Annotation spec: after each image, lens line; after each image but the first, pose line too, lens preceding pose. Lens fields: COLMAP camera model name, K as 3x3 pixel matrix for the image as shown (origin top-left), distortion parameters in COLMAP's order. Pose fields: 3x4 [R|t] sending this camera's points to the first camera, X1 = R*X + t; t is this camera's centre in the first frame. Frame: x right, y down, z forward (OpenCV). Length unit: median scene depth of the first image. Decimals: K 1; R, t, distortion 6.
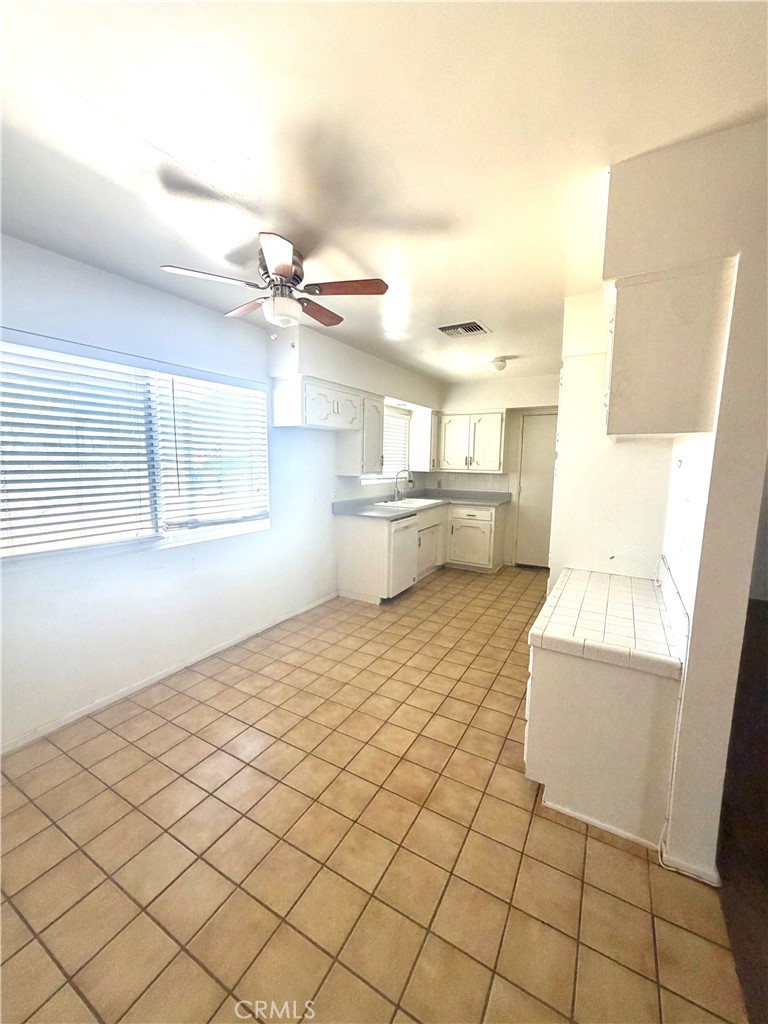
lens RADIAL K [[410.7, 0, 384.2], [0, 410.7, 511.8], [0, 0, 1]] dist [-0.000771, 0.000995]
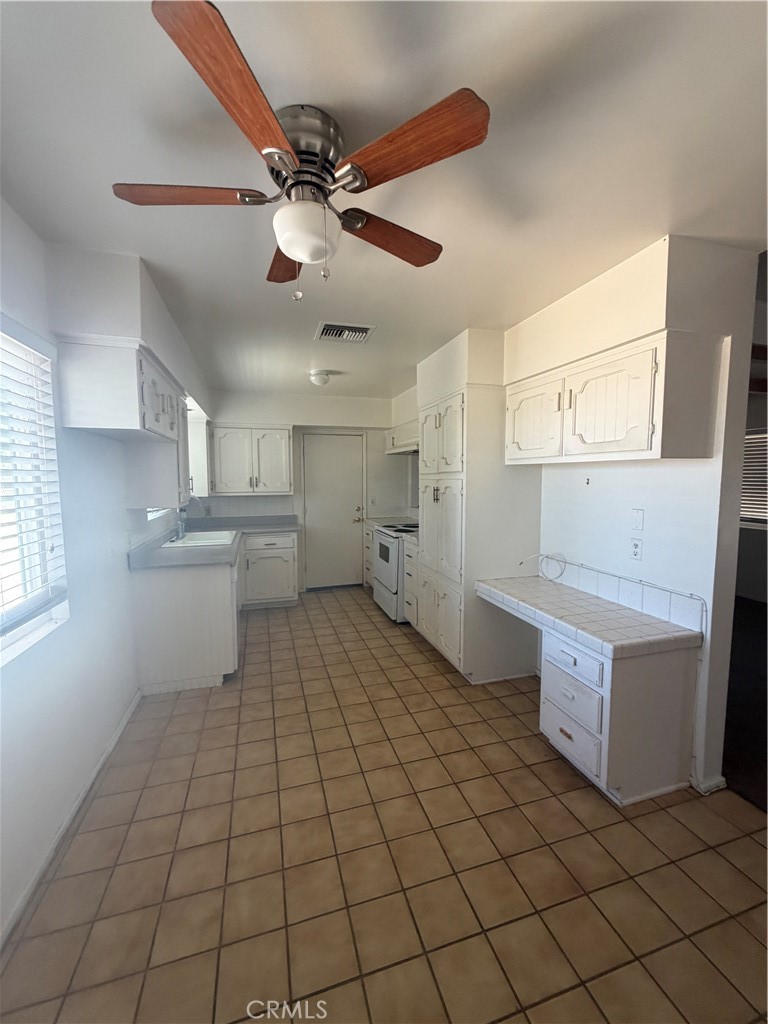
lens RADIAL K [[410.7, 0, 384.8], [0, 410.7, 510.7], [0, 0, 1]] dist [-0.000771, 0.000995]
pose [[0.683899, -0.070938, 0.726120, -0.321413], [0.105640, 0.994402, -0.002350, -0.043929], [-0.721888, 0.078314, 0.687564, 0.285388]]
